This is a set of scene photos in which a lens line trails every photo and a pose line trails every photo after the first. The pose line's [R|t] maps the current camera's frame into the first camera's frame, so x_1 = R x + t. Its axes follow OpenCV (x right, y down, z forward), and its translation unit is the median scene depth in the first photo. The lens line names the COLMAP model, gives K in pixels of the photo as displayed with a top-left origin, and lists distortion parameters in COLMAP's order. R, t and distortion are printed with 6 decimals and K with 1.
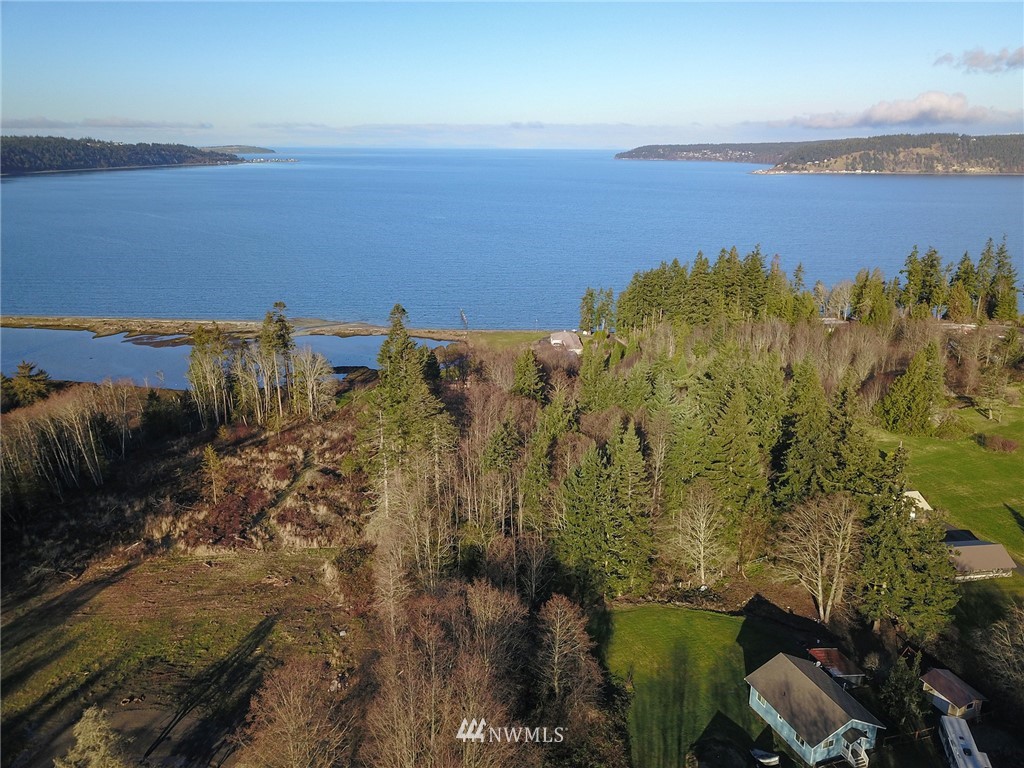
lens RADIAL K [[786.9, 0, 512.6], [0, 786.9, 398.4], [0, 0, 1]] dist [0.010734, -0.010061]
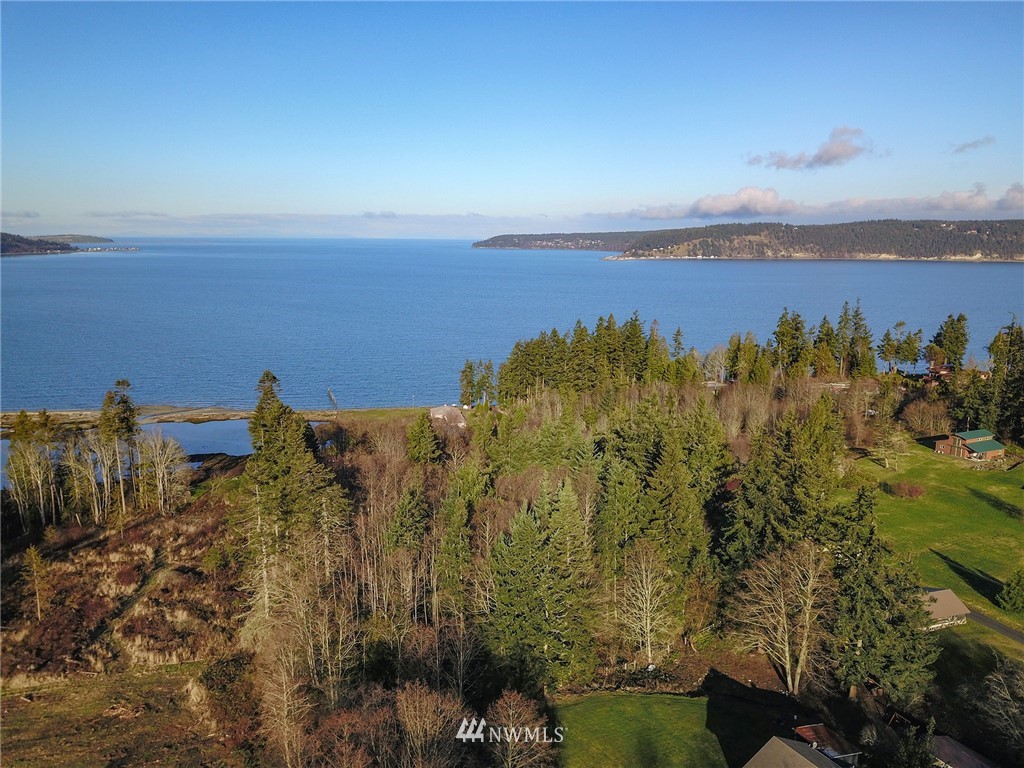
lens RADIAL K [[786.9, 0, 512.6], [0, 786.9, 398.4], [0, 0, 1]] dist [0.010734, -0.010061]
pose [[0.983451, -0.035065, 0.177749, -0.040482], [0.054979, 0.992588, -0.108377, 0.024854], [-0.172631, 0.116356, 0.978090, 0.111042]]
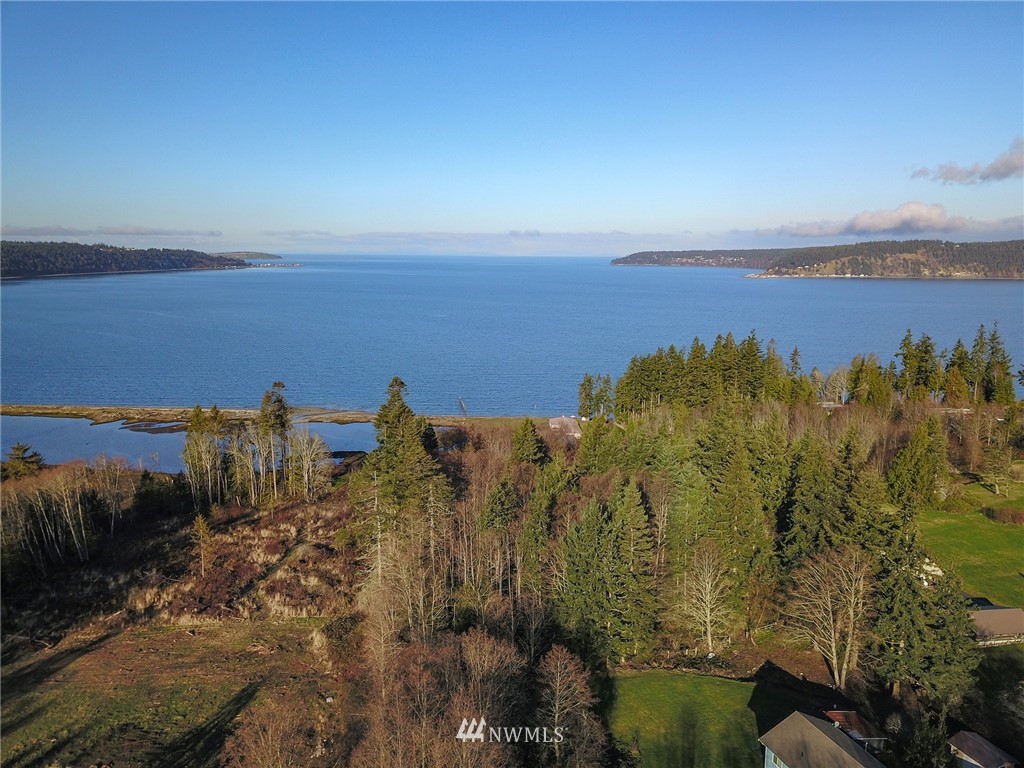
lens RADIAL K [[786.9, 0, 512.6], [0, 786.9, 398.4], [0, 0, 1]] dist [0.010734, -0.010061]
pose [[0.999996, 0.002460, 0.001396, 0.000655], [-0.002253, 0.991144, -0.132770, 0.046940], [-0.001710, 0.132767, 0.991146, 0.013352]]
